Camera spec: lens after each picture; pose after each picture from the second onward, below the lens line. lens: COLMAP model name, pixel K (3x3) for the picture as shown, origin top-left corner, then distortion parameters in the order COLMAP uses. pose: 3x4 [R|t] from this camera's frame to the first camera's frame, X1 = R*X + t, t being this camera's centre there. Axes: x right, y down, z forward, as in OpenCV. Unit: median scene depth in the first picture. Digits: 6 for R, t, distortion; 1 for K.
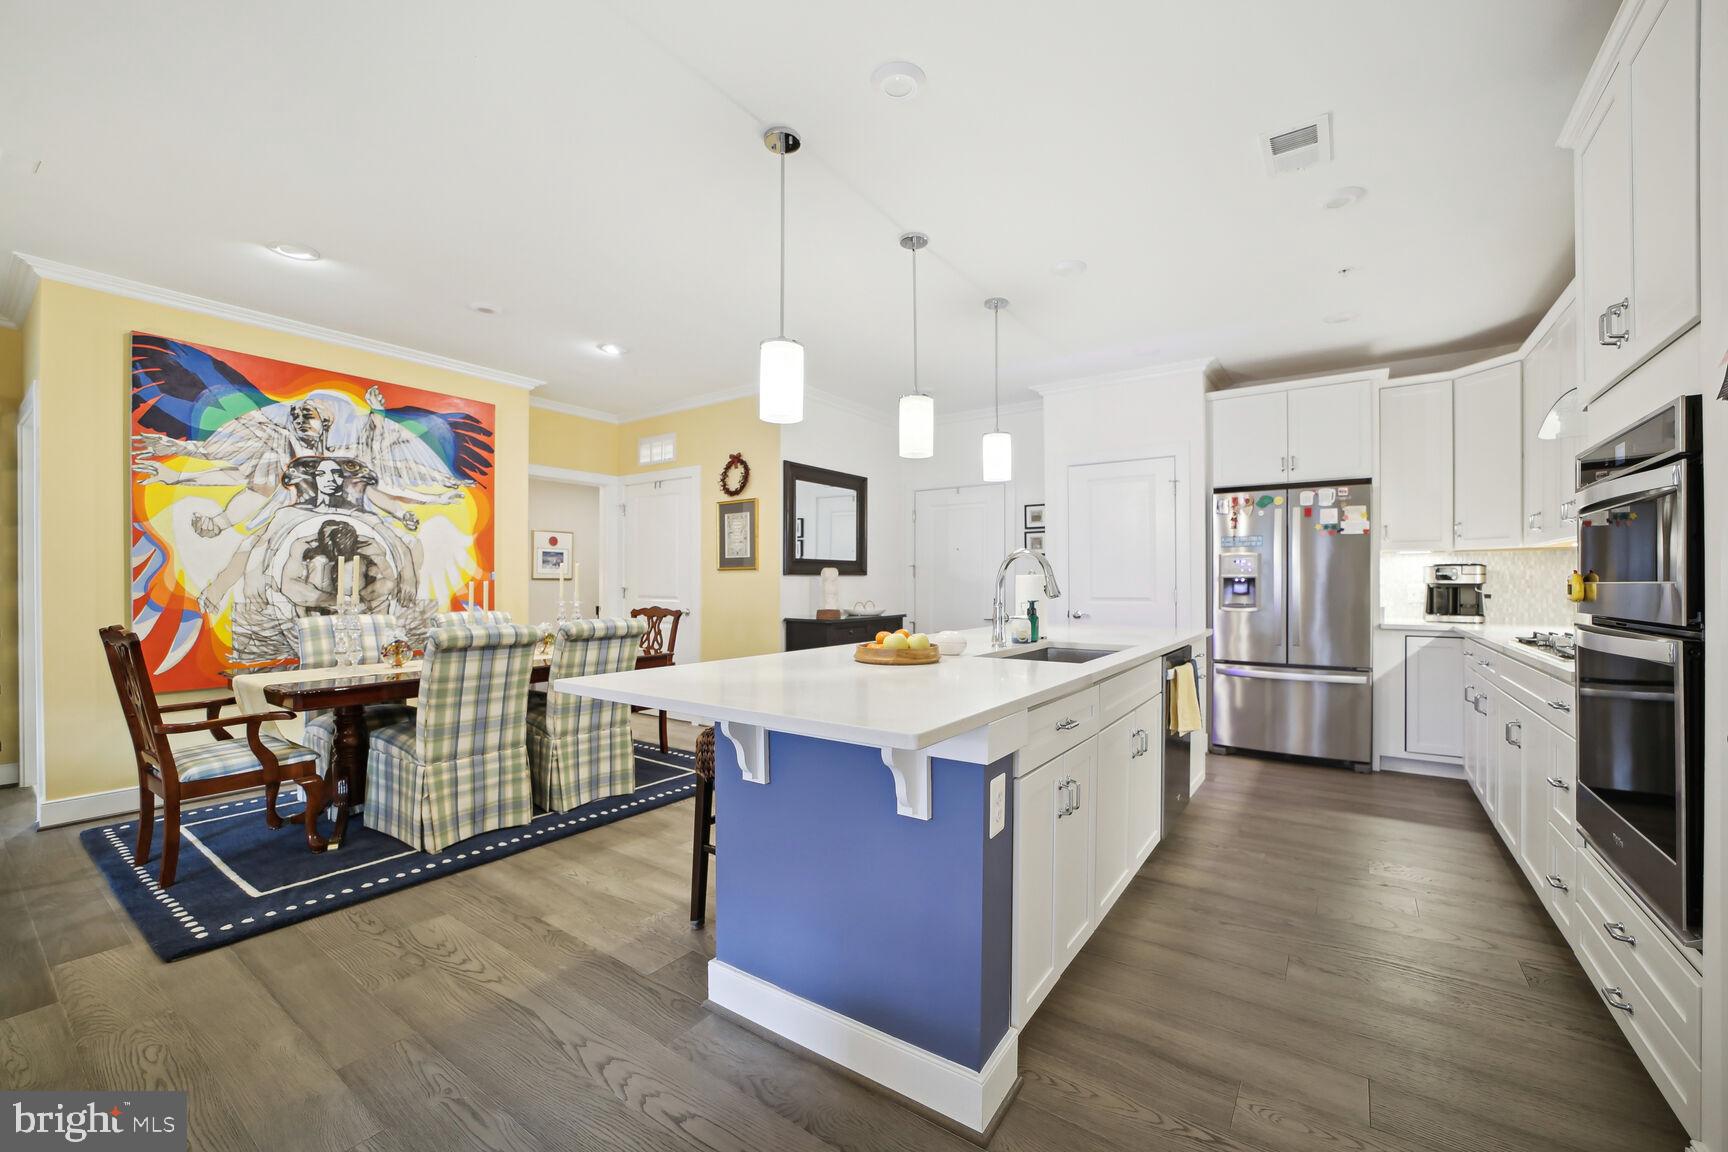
lens RADIAL K [[691.4, 0, 862.1], [0, 691.4, 590.1], [0, 0, 1]] dist [-0.035769, 0.010802]
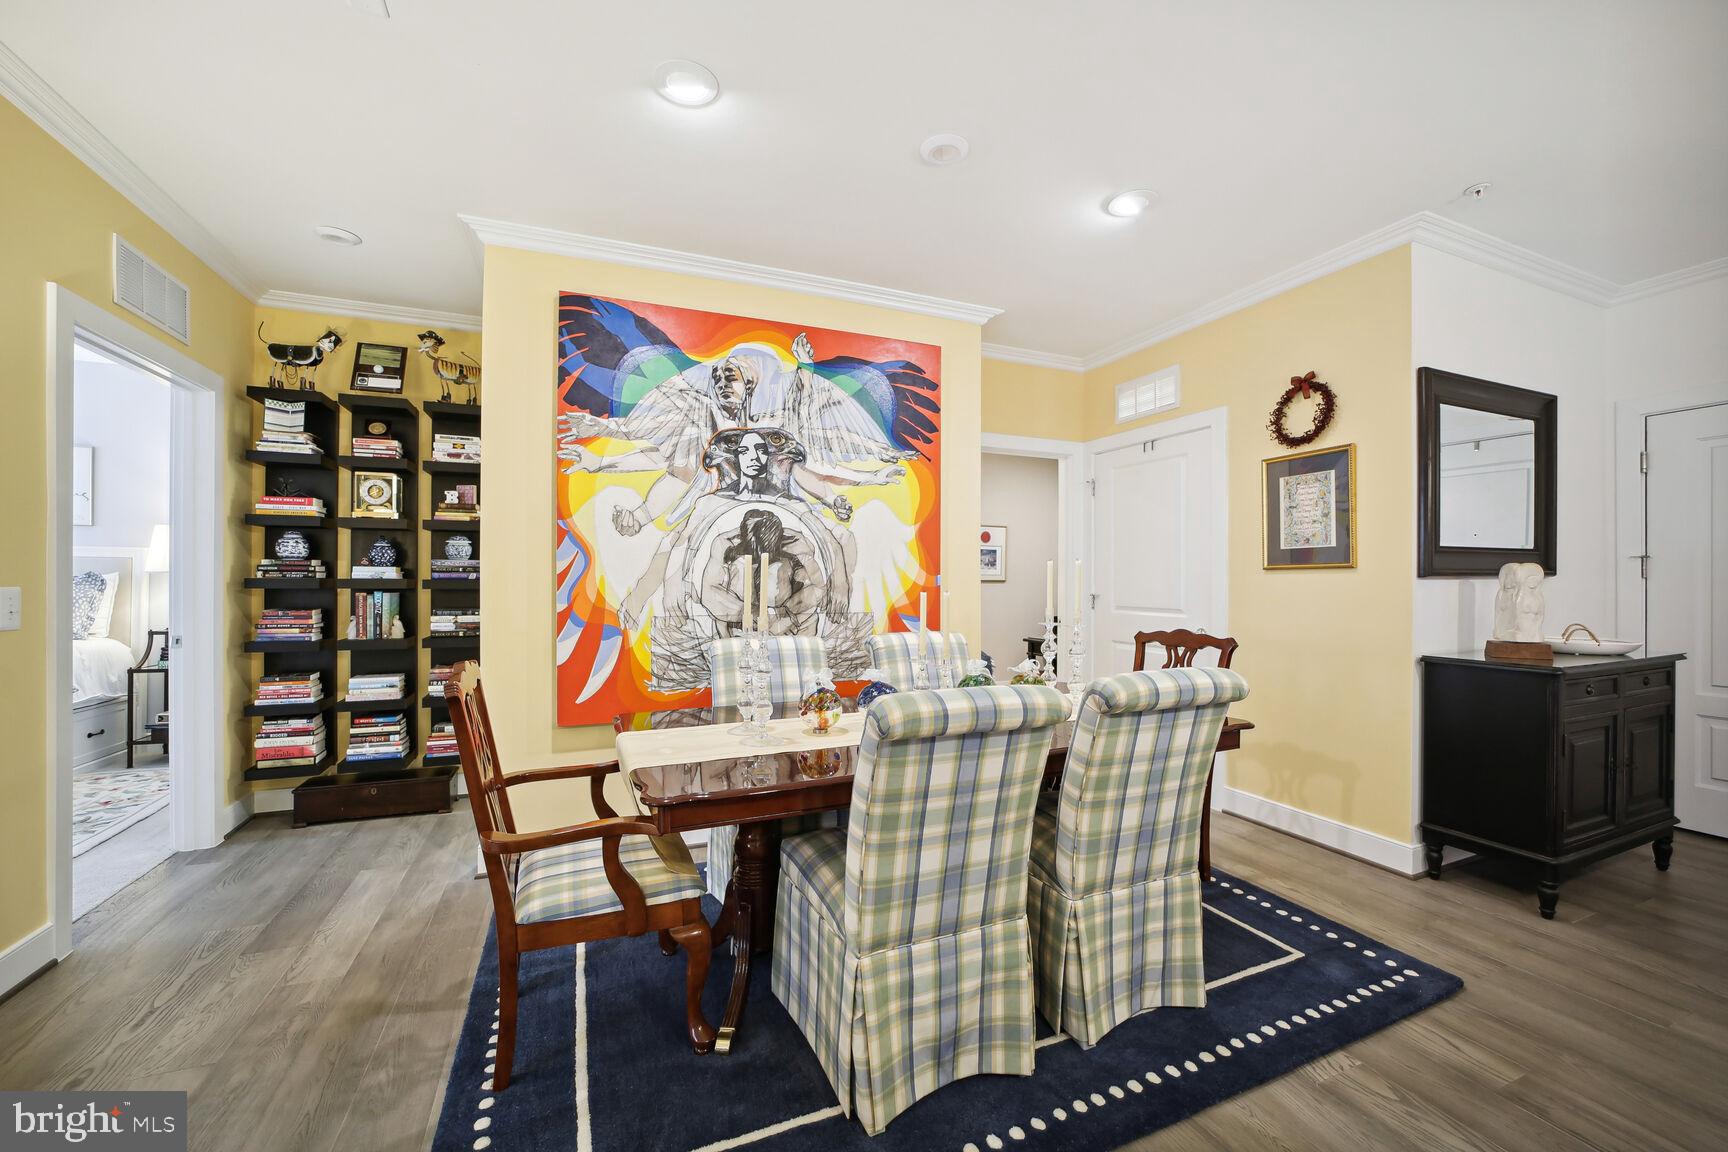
lens RADIAL K [[686.7, 0, 867.1], [0, 686.7, 581.3], [0, 0, 1]] dist [-0.038672, 0.013816]
pose [[0.850630, -0.001057, -0.525764, -0.284100], [-0.004653, 0.999944, -0.009539, -0.016104], [0.525745, 0.010561, 0.850577, 0.437271]]
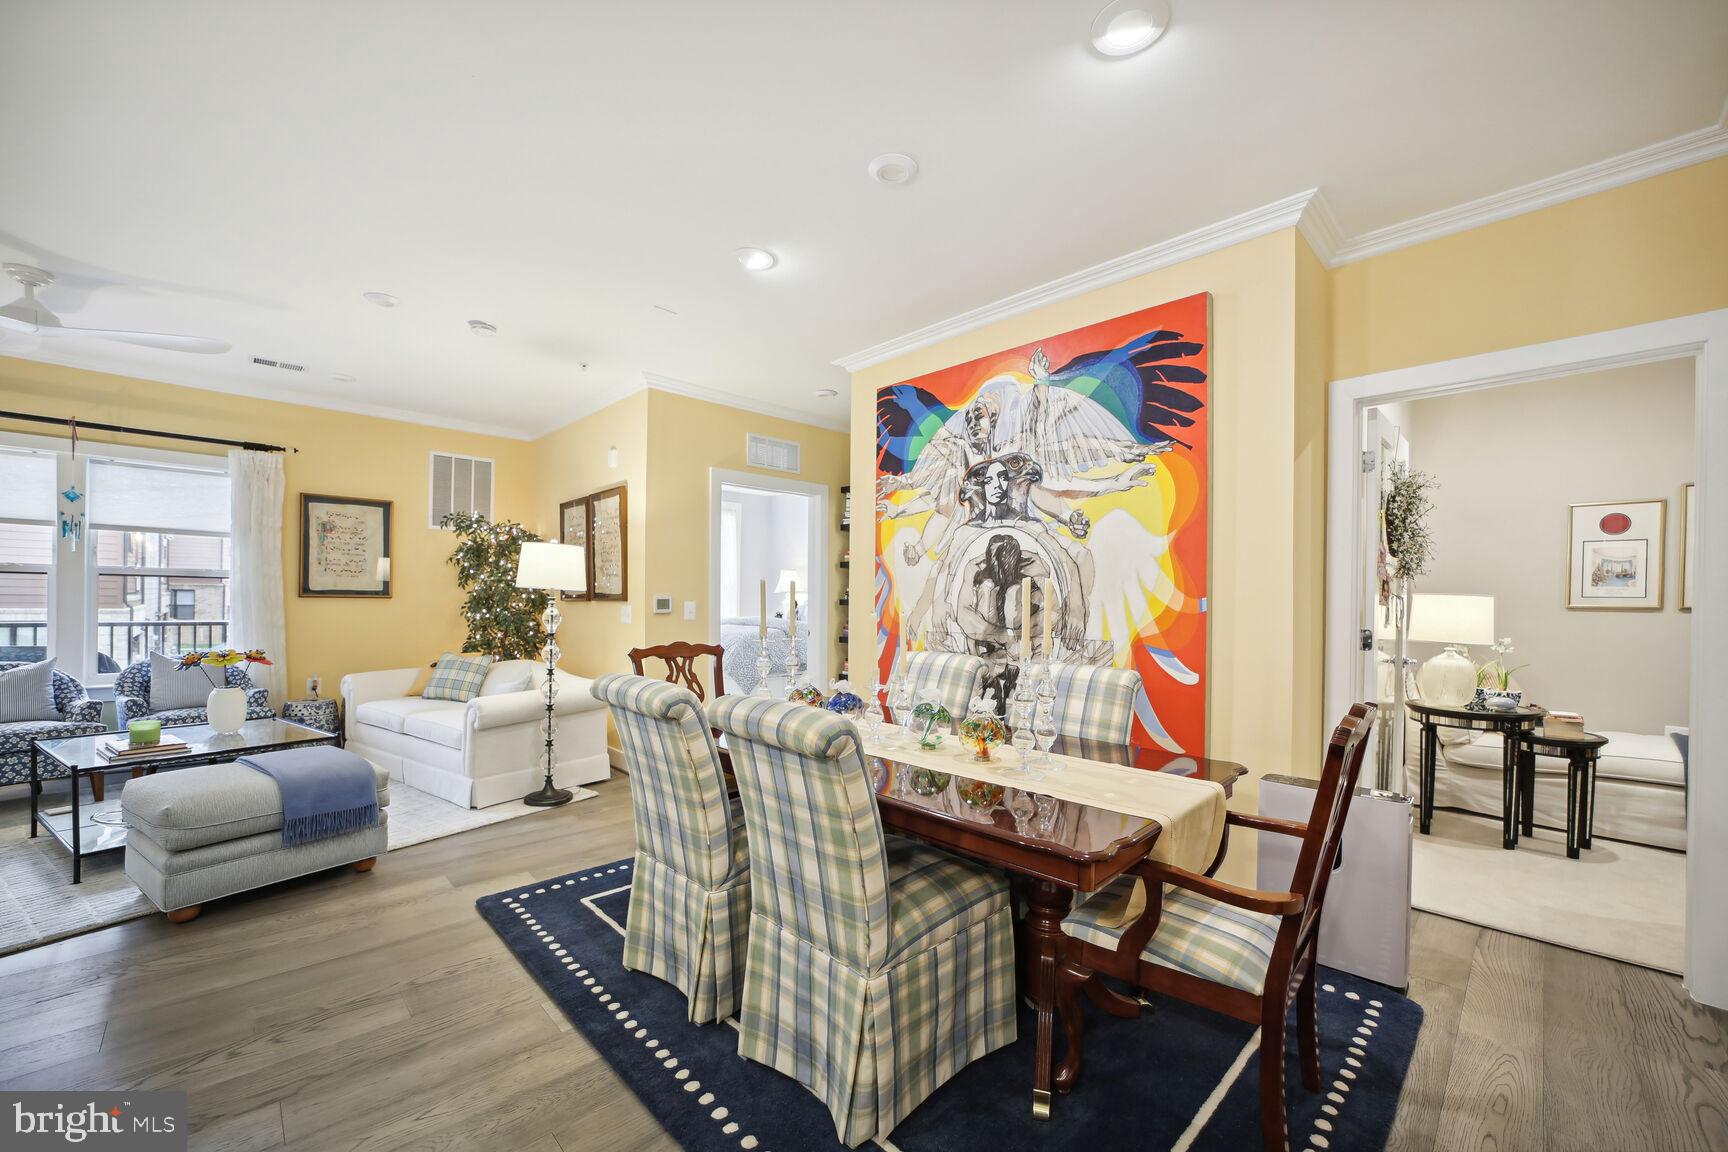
lens RADIAL K [[677.6, 0, 871.9], [0, 677.6, 600.4], [0, 0, 1]] dist [-0.036086, 0.010340]
pose [[-0.164893, -0.002649, -0.986308, 0.044223], [-0.021046, 0.999778, 0.000833, -0.024529], [0.986087, 0.020895, -0.164912, 1.069052]]
